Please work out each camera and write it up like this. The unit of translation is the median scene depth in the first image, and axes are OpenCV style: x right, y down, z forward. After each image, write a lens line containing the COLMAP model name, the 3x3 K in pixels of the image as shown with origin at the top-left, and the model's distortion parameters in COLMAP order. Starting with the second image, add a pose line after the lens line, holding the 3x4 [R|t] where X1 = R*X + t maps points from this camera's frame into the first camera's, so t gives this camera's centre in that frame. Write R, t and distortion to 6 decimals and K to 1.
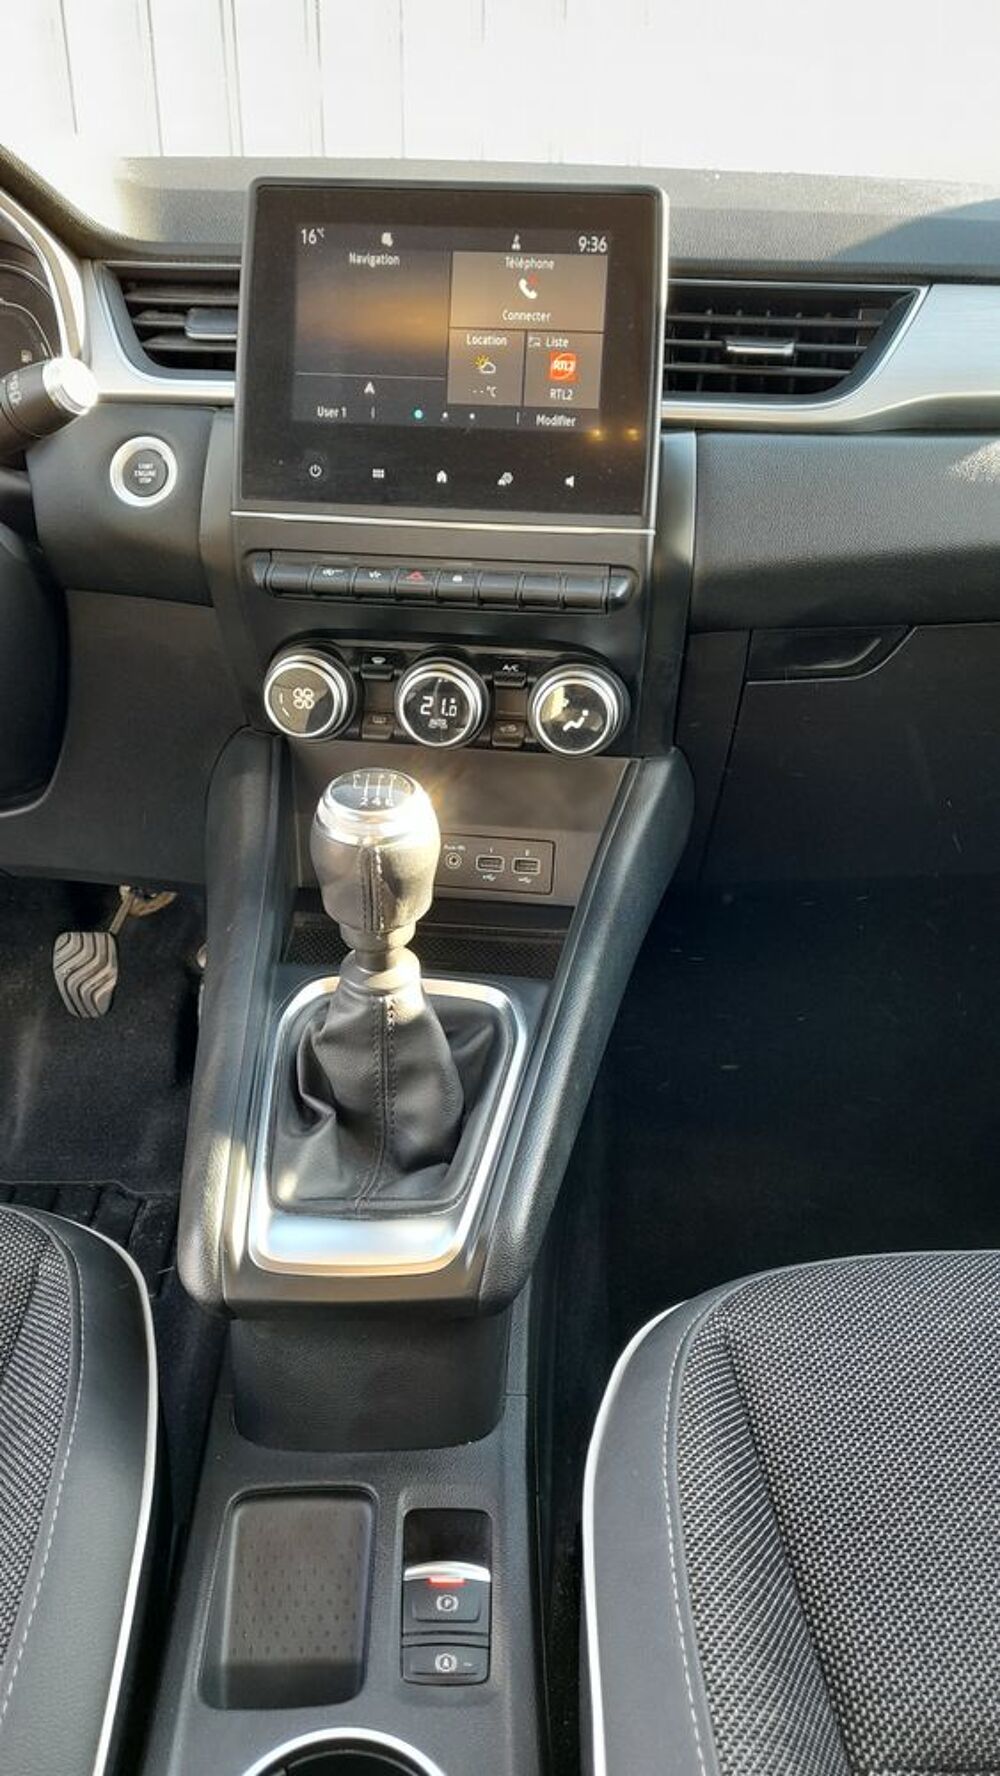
lens RADIAL K [[1220.9, 0, 500.0], [0, 1220.9, 888.0], [0, 0, 1]] dist [0.071523, -0.084083]
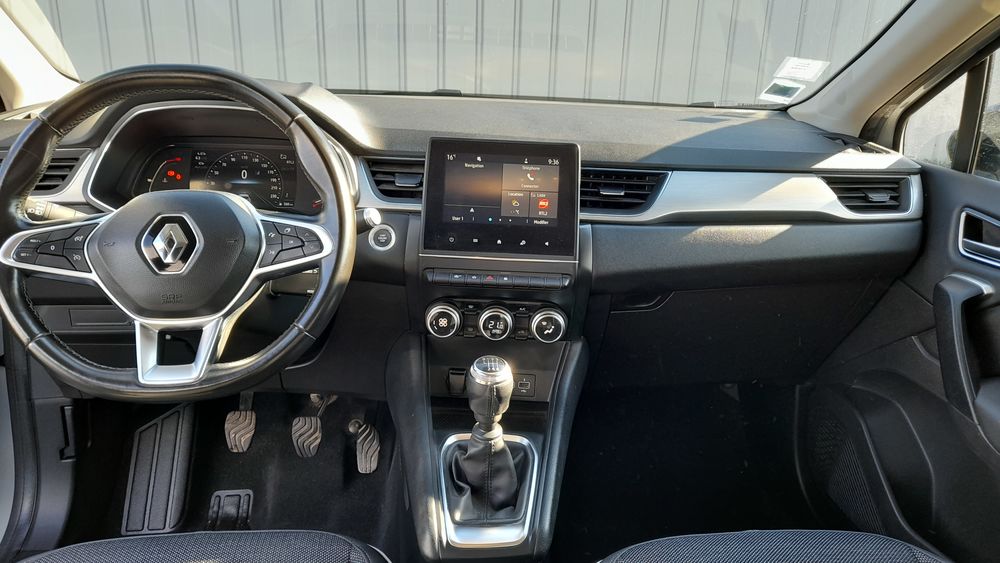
lens RADIAL K [[687.4, 0, 500.0], [0, 687.4, 281.5], [0, 0, 1]] dist [0.071523, -0.084083]
pose [[0.996067, -0.007845, 0.088252, -0.177887], [0.020263, 0.989843, -0.140713, -0.037301], [-0.086252, 0.141948, 0.986109, -0.464630]]
